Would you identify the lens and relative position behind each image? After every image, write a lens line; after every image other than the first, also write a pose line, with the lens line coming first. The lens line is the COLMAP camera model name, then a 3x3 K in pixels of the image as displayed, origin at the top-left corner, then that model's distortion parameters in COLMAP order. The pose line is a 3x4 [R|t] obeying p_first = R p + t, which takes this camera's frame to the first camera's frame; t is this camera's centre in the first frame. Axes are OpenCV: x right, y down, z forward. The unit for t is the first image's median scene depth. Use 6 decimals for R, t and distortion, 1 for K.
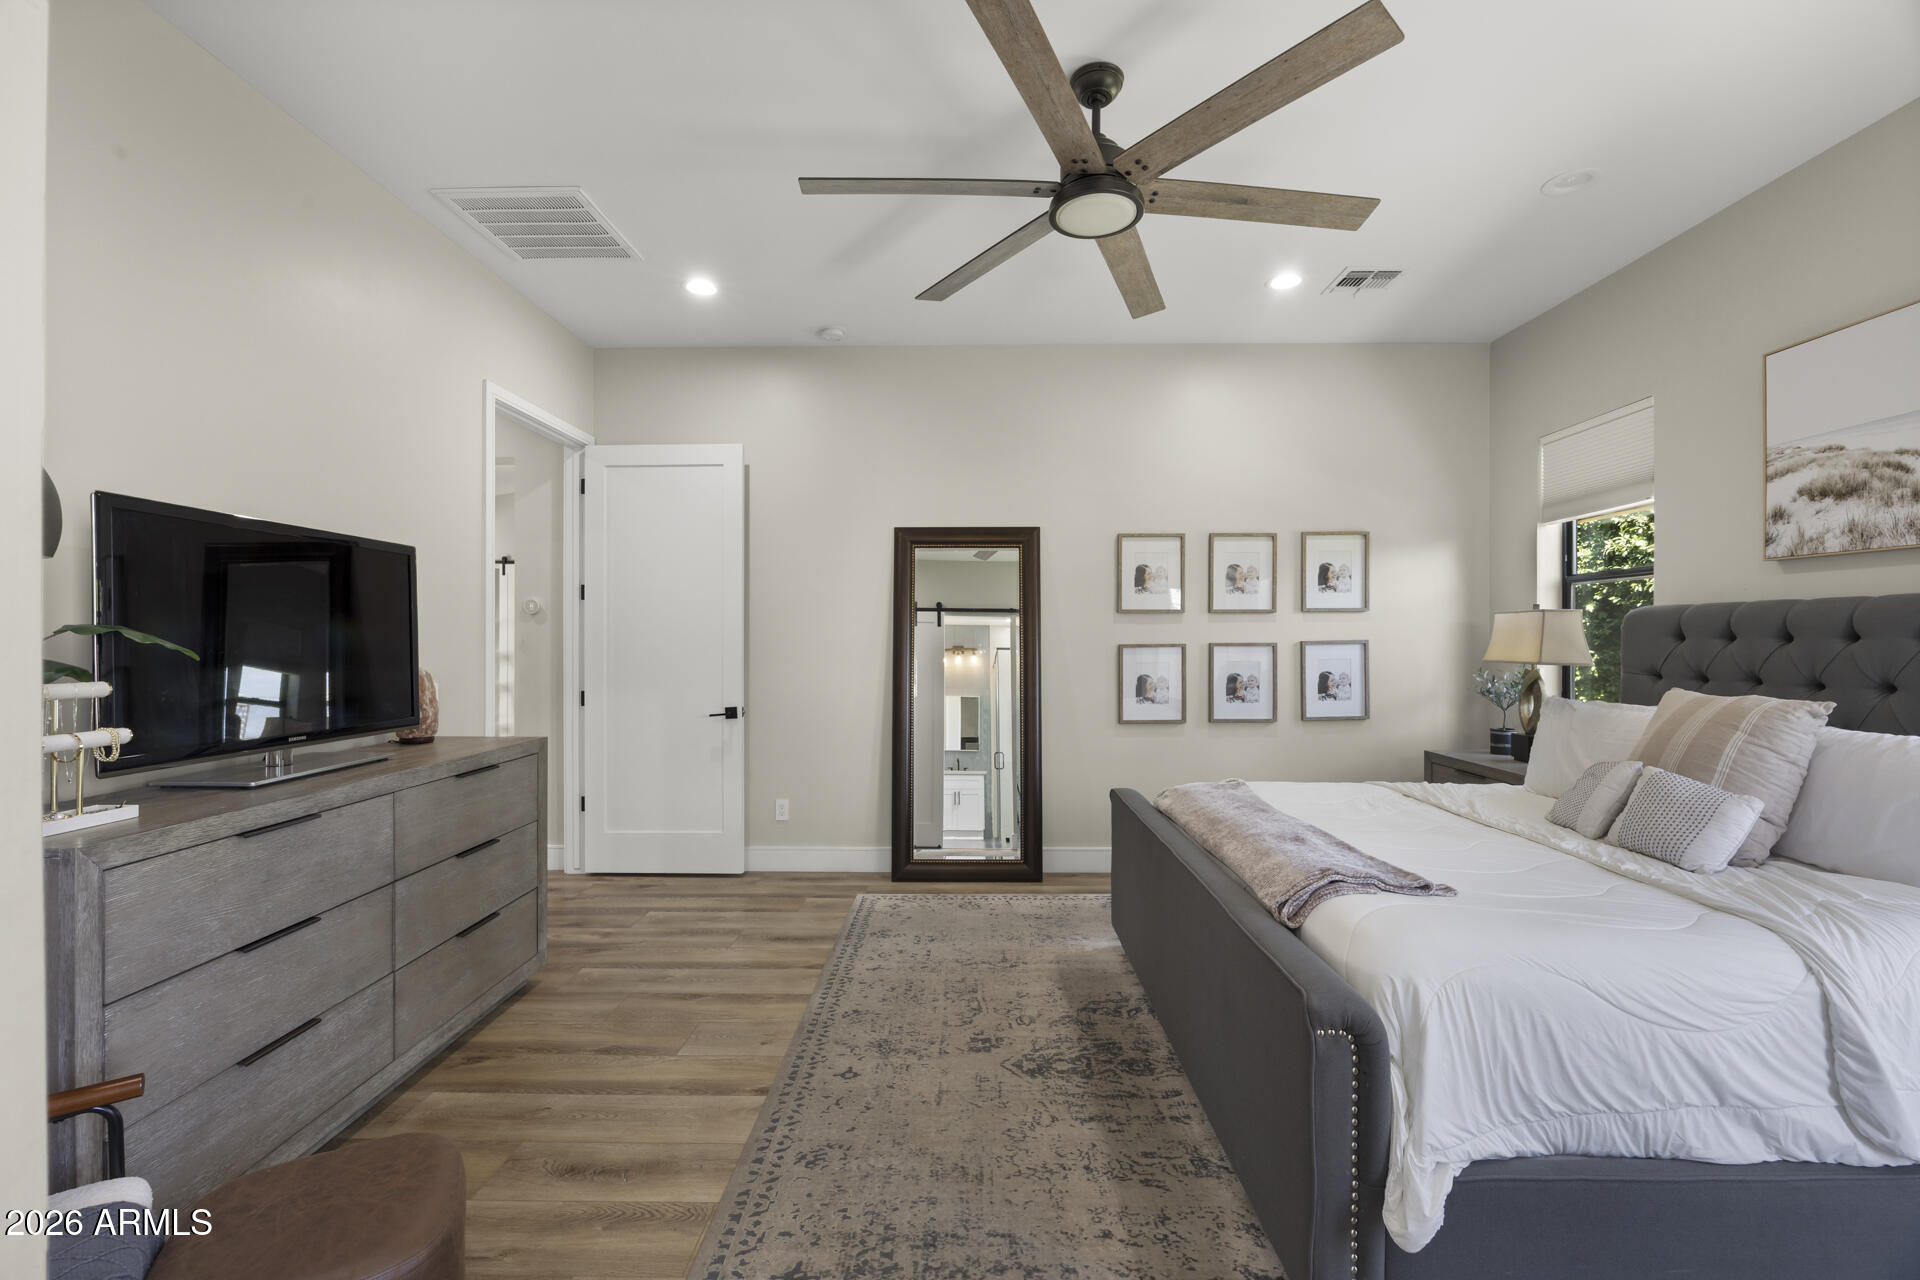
lens RADIAL K [[804.0, 0, 960.0], [0, 804.0, 640.0], [0, 0, 1]] dist [-0.000307, -0.000171]
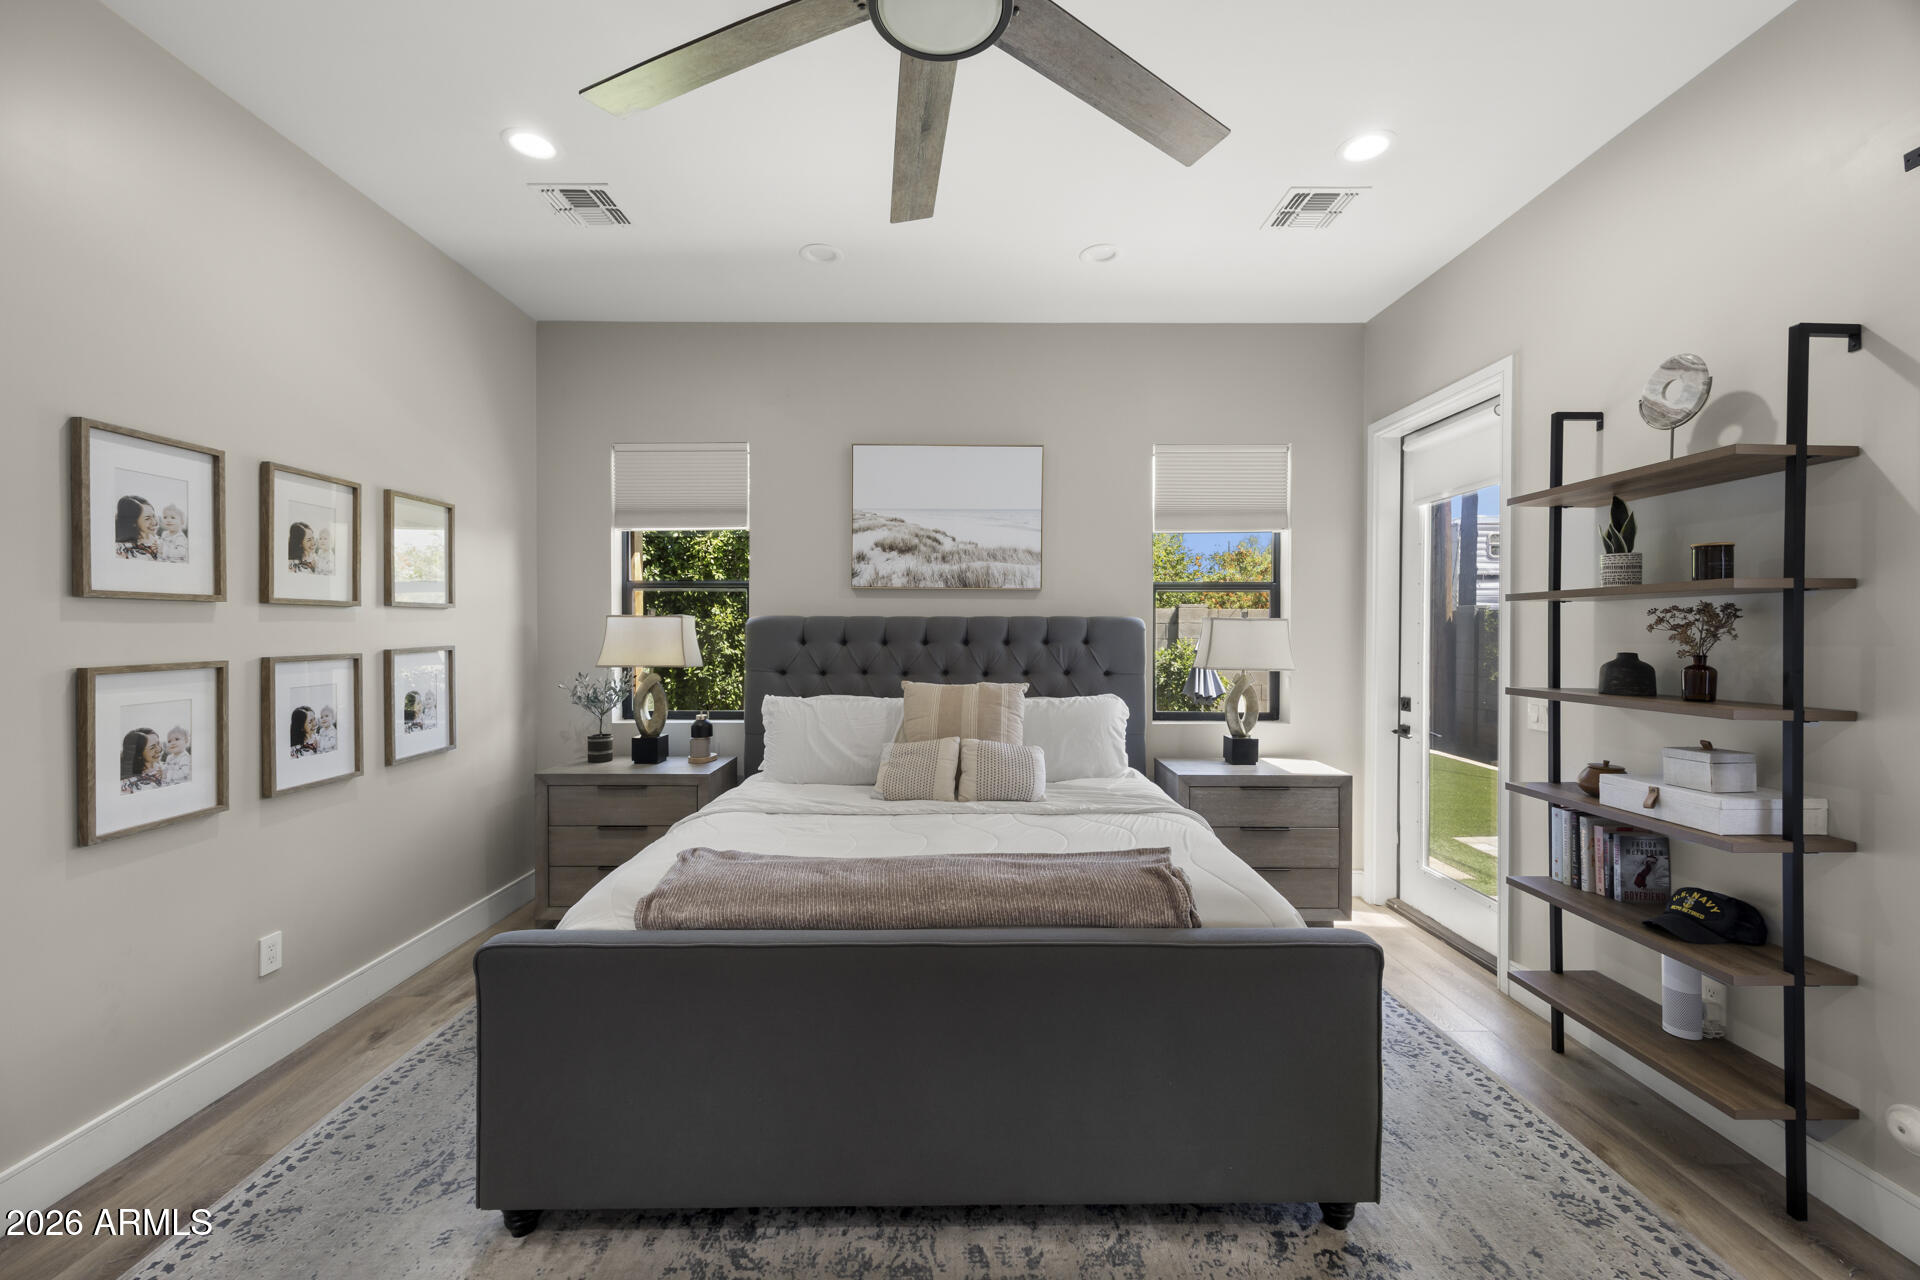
lens RADIAL K [[768.8, 0, 960.0], [0, 768.8, 640.0], [0, 0, 1]] dist [-0.001913, -0.000030]
pose [[-0.018727, -0.013668, 0.999731, -0.372467], [0.000011, 0.999907, 0.013671, -0.025151], [-0.999825, 0.000267, -0.018725, 0.838492]]
